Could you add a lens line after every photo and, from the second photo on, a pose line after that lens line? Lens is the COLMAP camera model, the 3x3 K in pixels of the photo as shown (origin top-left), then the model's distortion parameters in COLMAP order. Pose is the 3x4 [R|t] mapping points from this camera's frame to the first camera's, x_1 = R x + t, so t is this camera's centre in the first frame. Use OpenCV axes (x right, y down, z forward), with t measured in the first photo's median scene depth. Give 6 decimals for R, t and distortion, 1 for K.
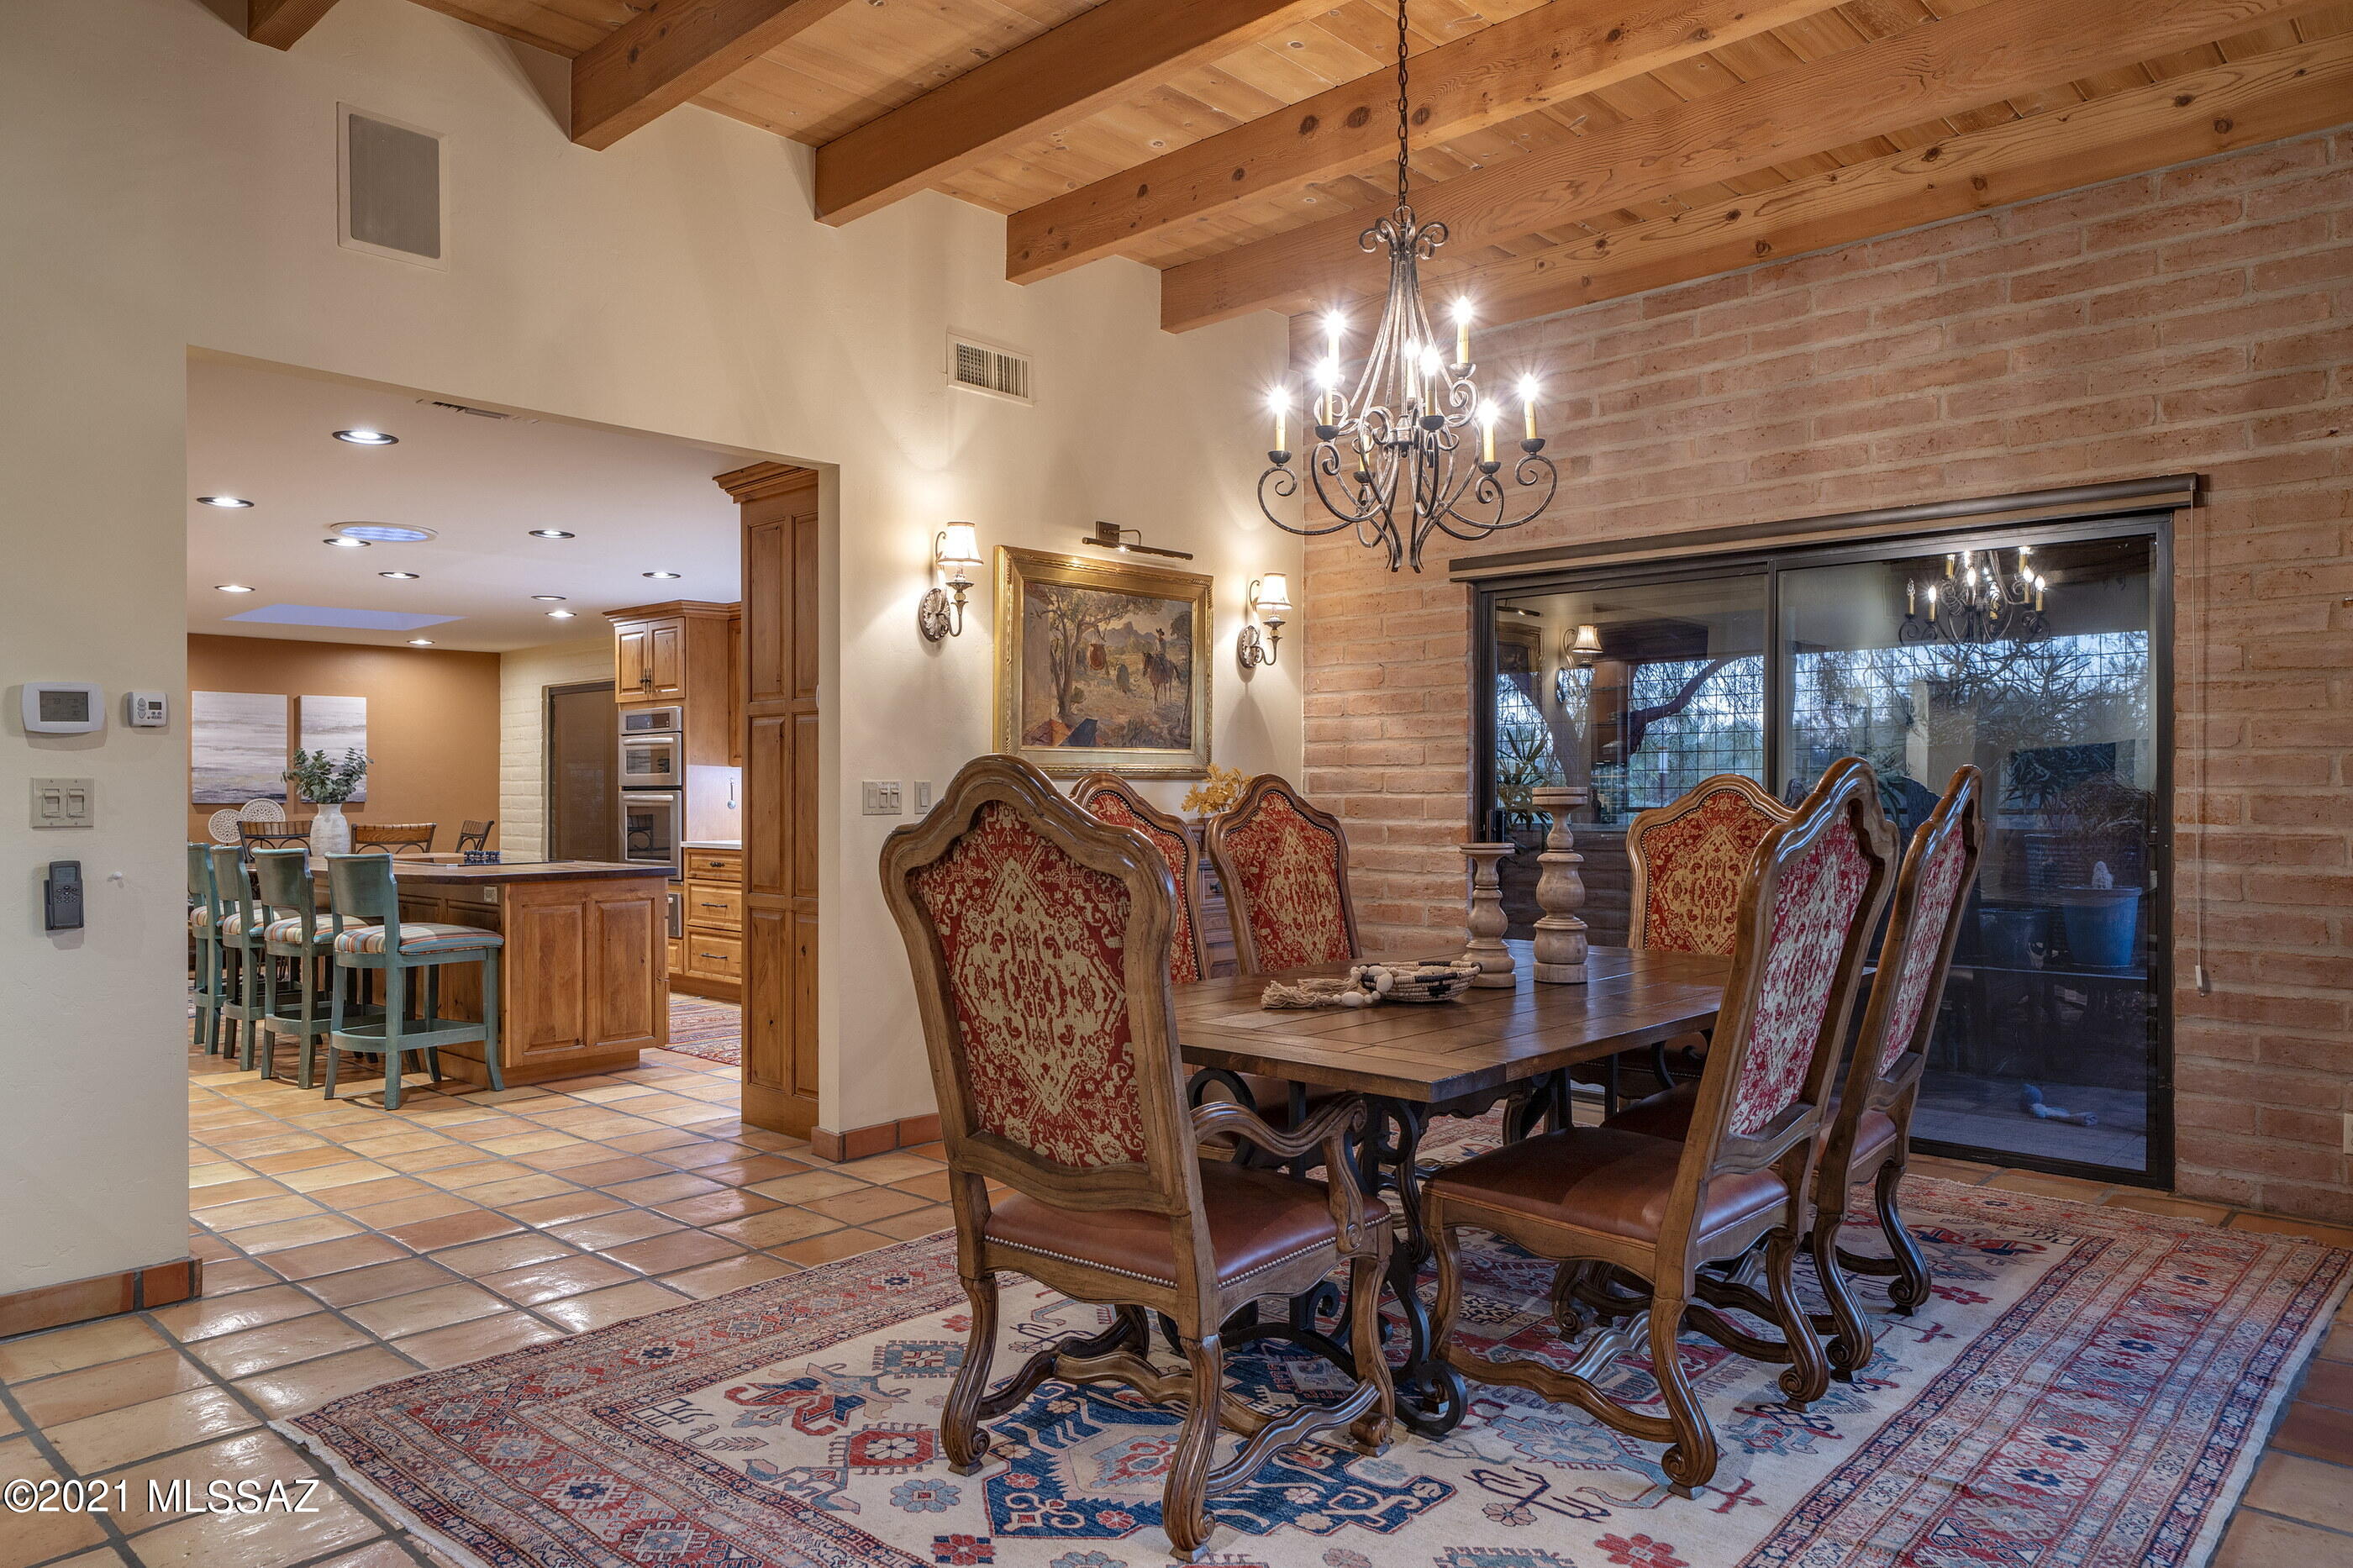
lens RADIAL K [[1342.6, 0, 1180.8], [0, 1342.6, 779.0], [0, 0, 1]] dist [-0.002337, -0.000370]
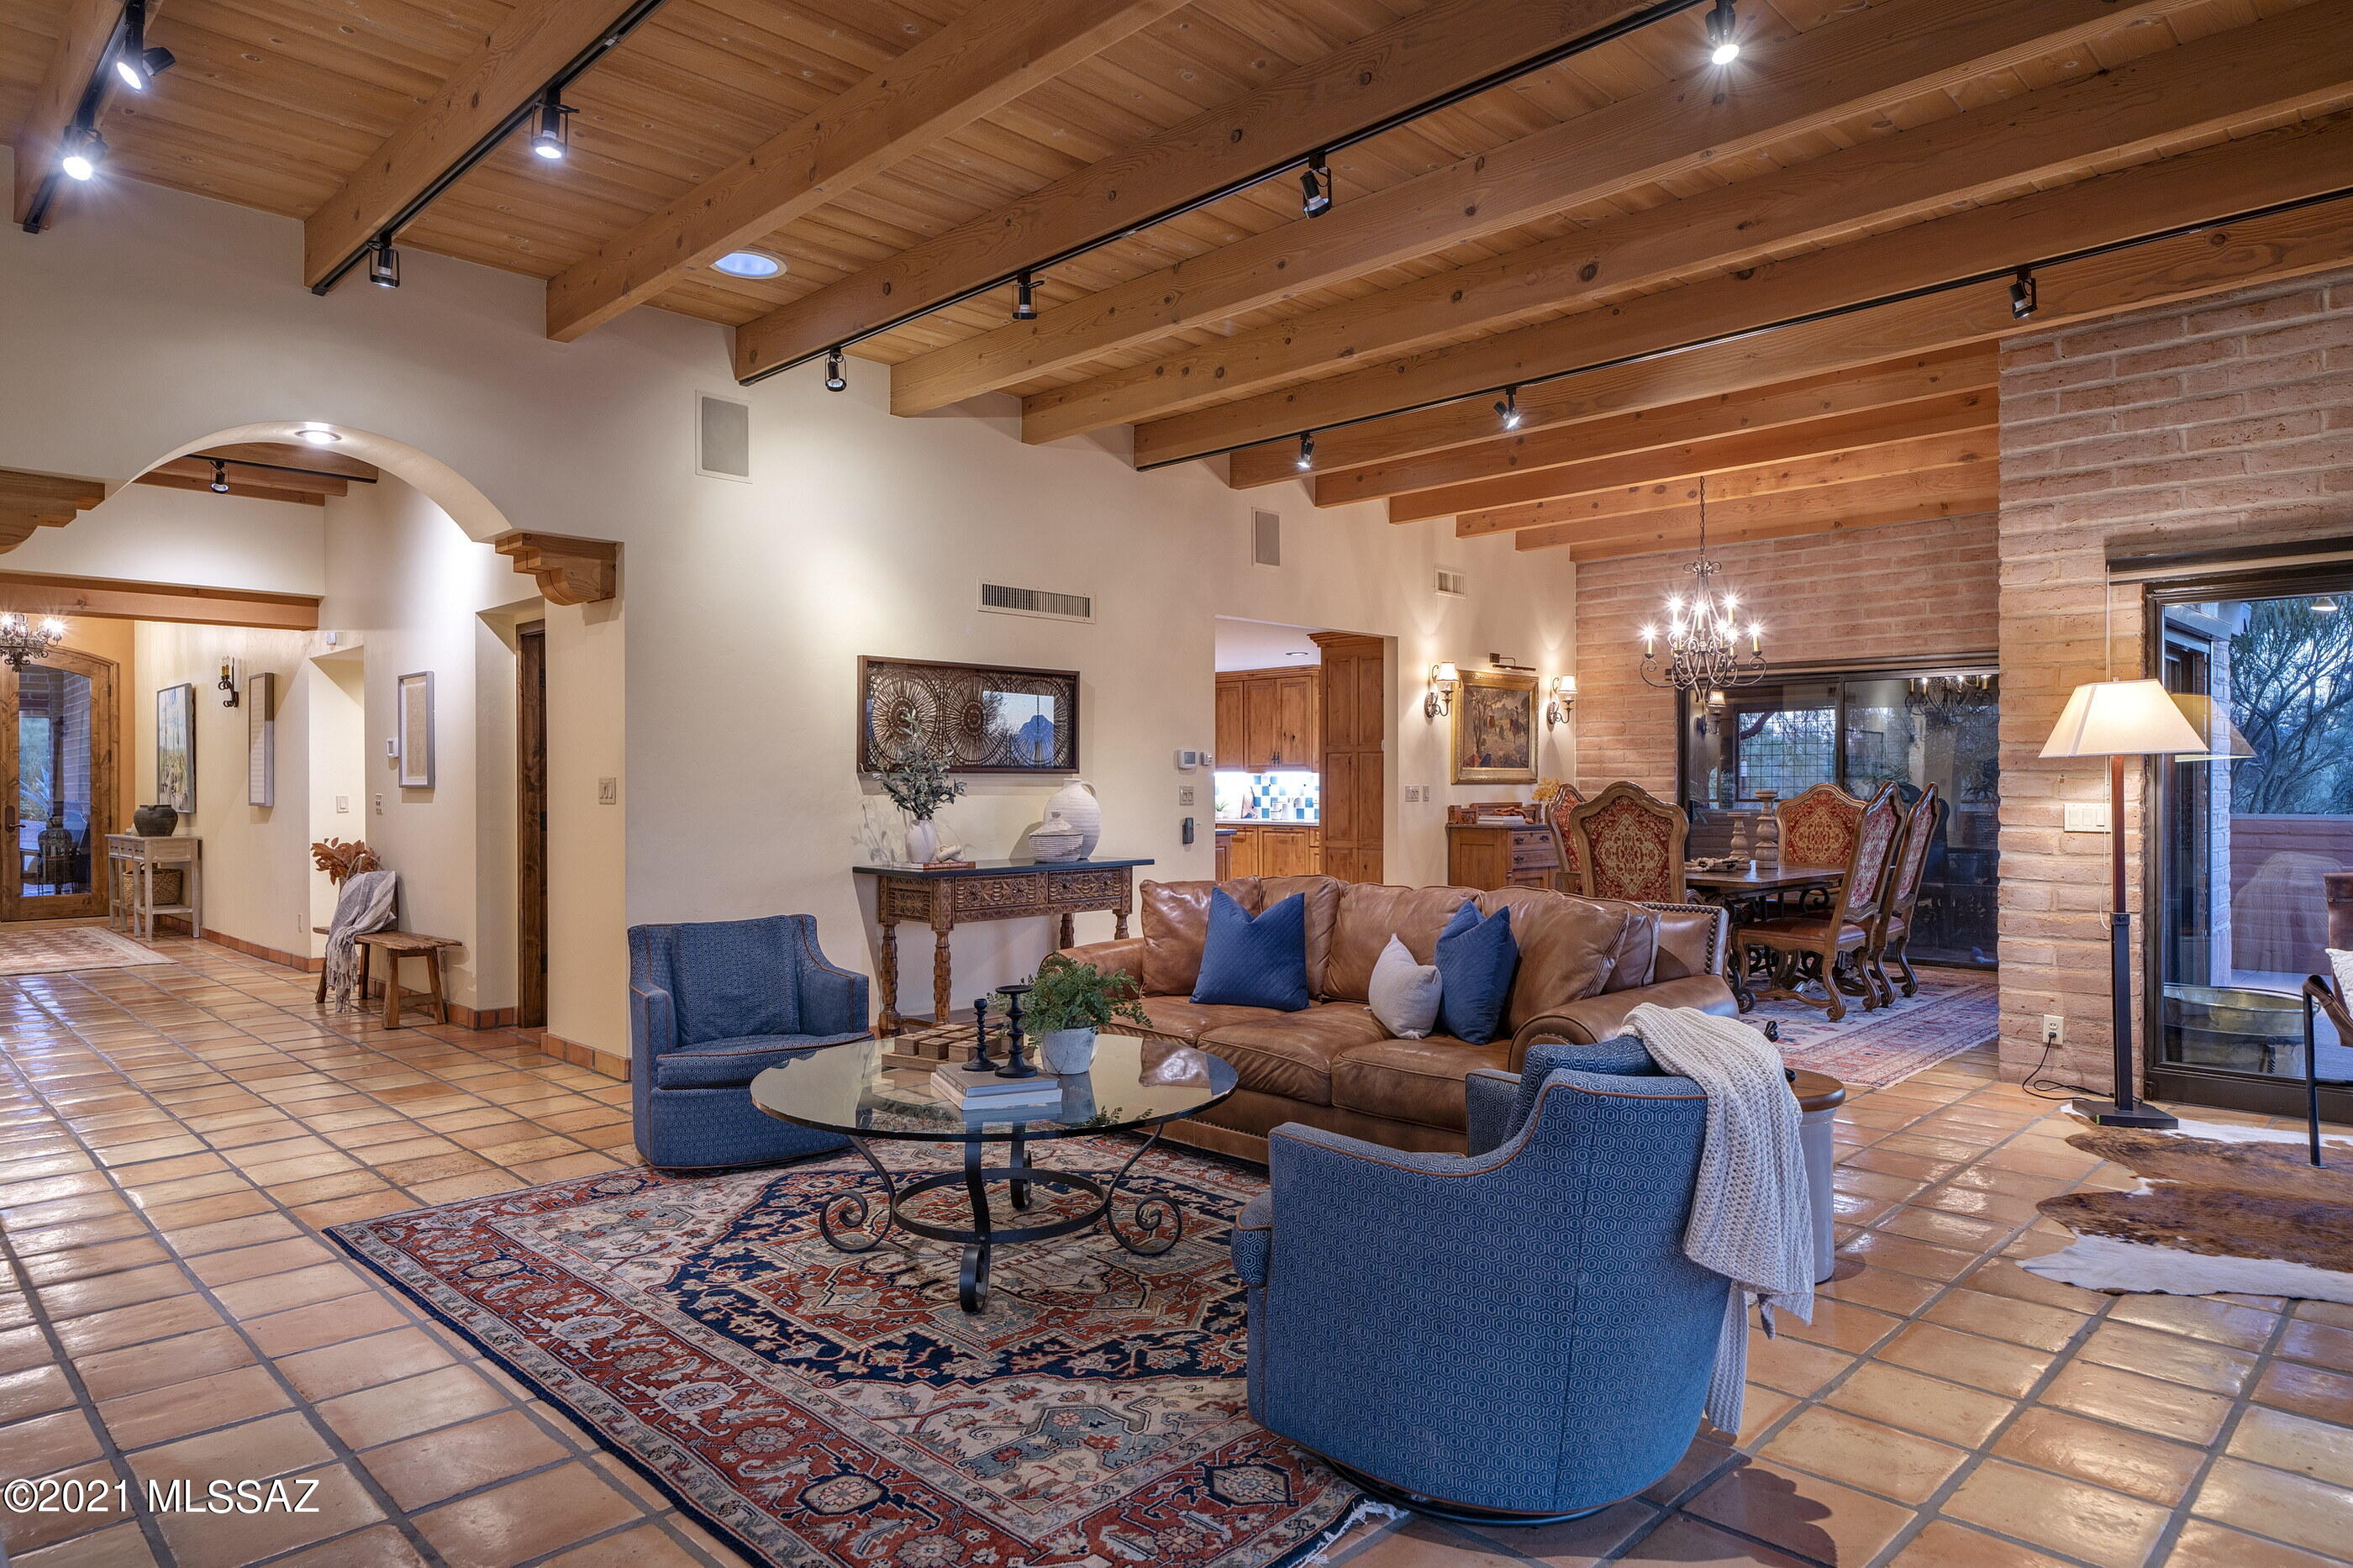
lens RADIAL K [[1272.9, 0, 1167.5], [0, 1272.9, 775.2], [0, 0, 1]] dist [-0.001758, -0.000865]
pose [[0.999489, 0.001042, -0.031933, -0.530369], [-0.000992, 0.999998, 0.001592, -0.017082], [0.031934, -0.001560, 0.999489, -0.980191]]
